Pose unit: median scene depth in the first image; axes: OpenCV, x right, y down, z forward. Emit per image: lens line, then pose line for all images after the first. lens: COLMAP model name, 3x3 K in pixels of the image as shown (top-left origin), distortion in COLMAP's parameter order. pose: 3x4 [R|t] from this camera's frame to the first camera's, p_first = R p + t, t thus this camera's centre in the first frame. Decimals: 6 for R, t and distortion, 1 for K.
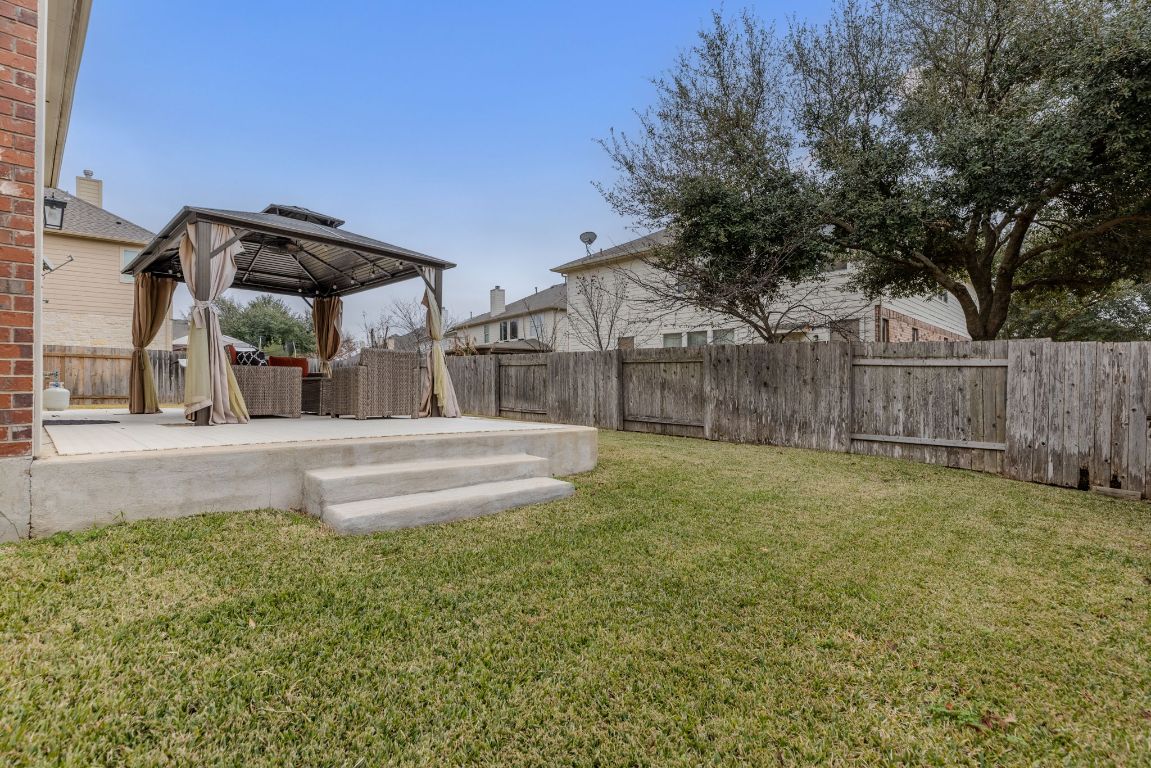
lens RADIAL K [[516.6, 0, 580.8], [0, 516.6, 381.3], [0, 0, 1]] dist [0.000349, -0.000015]
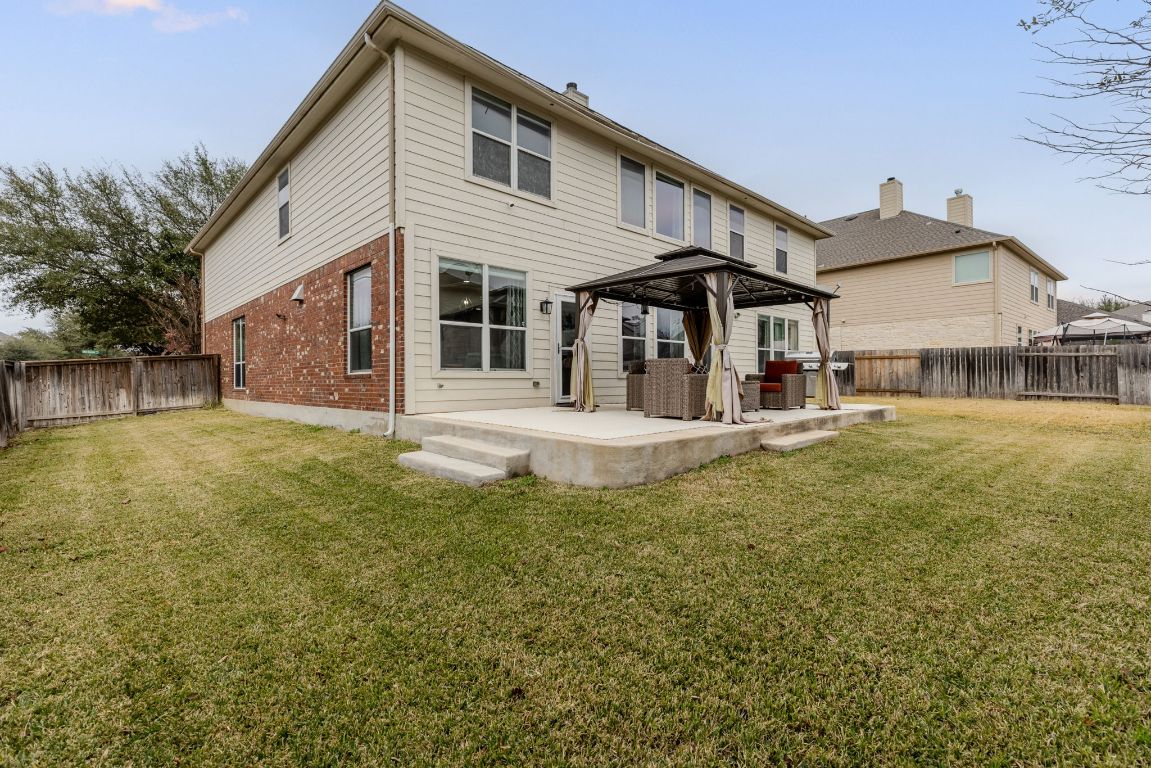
lens RADIAL K [[516.6, 0, 580.8], [0, 516.6, 381.3], [0, 0, 1]] dist [0.000349, -0.000015]
pose [[0.001100, 0.004619, -0.999989, 0.269308], [0.012923, 0.999906, 0.004633, -0.006574], [0.999916, -0.012928, 0.001040, 0.278618]]
